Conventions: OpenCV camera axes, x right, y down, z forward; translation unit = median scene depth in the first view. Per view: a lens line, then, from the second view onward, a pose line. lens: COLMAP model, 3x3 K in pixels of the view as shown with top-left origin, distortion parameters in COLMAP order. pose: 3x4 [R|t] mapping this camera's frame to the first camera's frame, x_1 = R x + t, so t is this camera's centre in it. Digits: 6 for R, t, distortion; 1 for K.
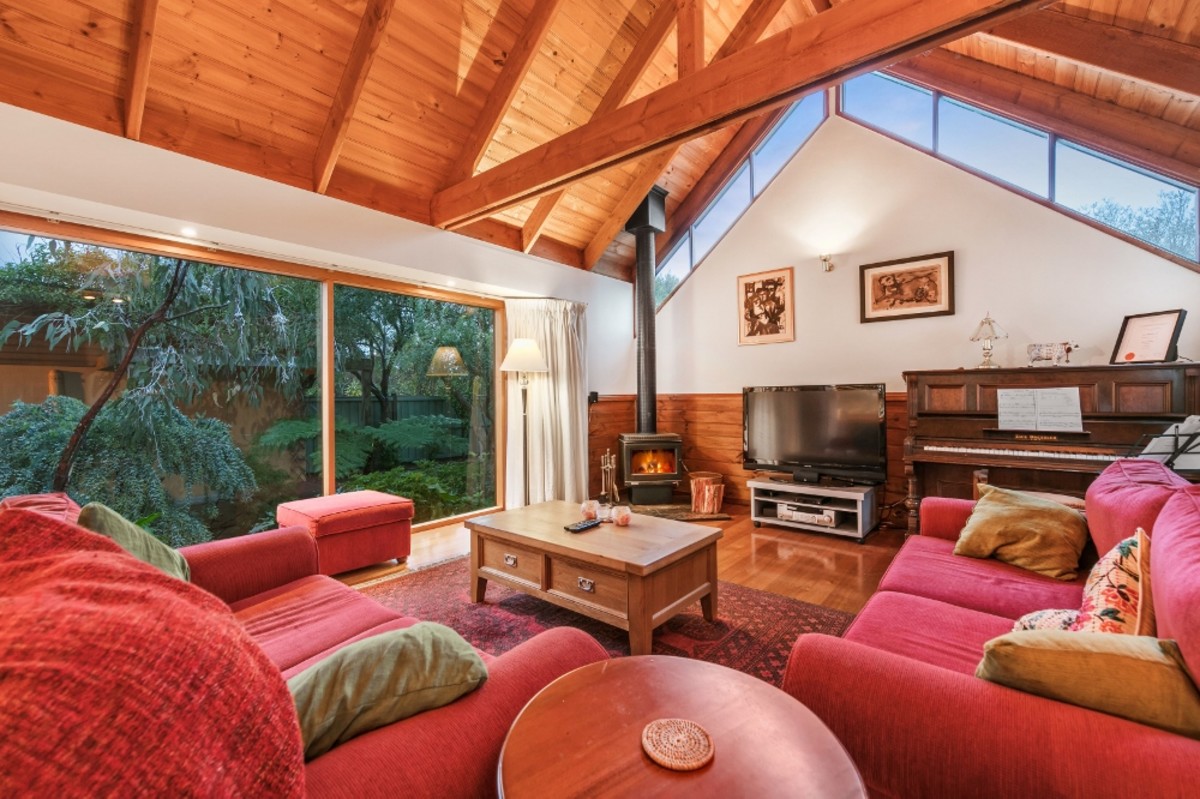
lens RADIAL K [[503.3, 0, 599.0], [0, 503.3, 399.2], [0, 0, 1]] dist [-0.000466, -0.000229]
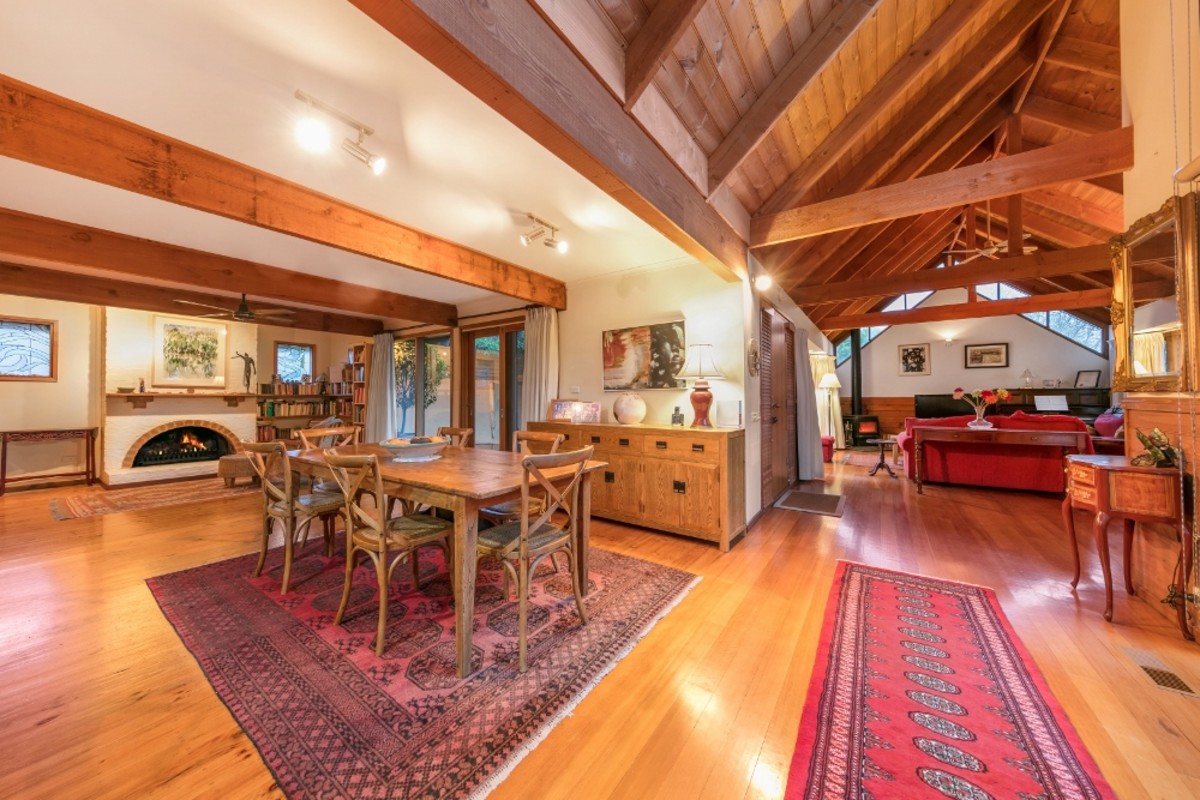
lens RADIAL K [[399.8, 0, 599.8], [0, 399.8, 397.4], [0, 0, 1]] dist [-0.000114, 0.000025]
pose [[0.997207, 0.002114, 0.074657, -1.398630], [-0.001970, 0.999996, -0.001997, -0.002930], [-0.074661, 0.001844, 0.997207, -0.815853]]
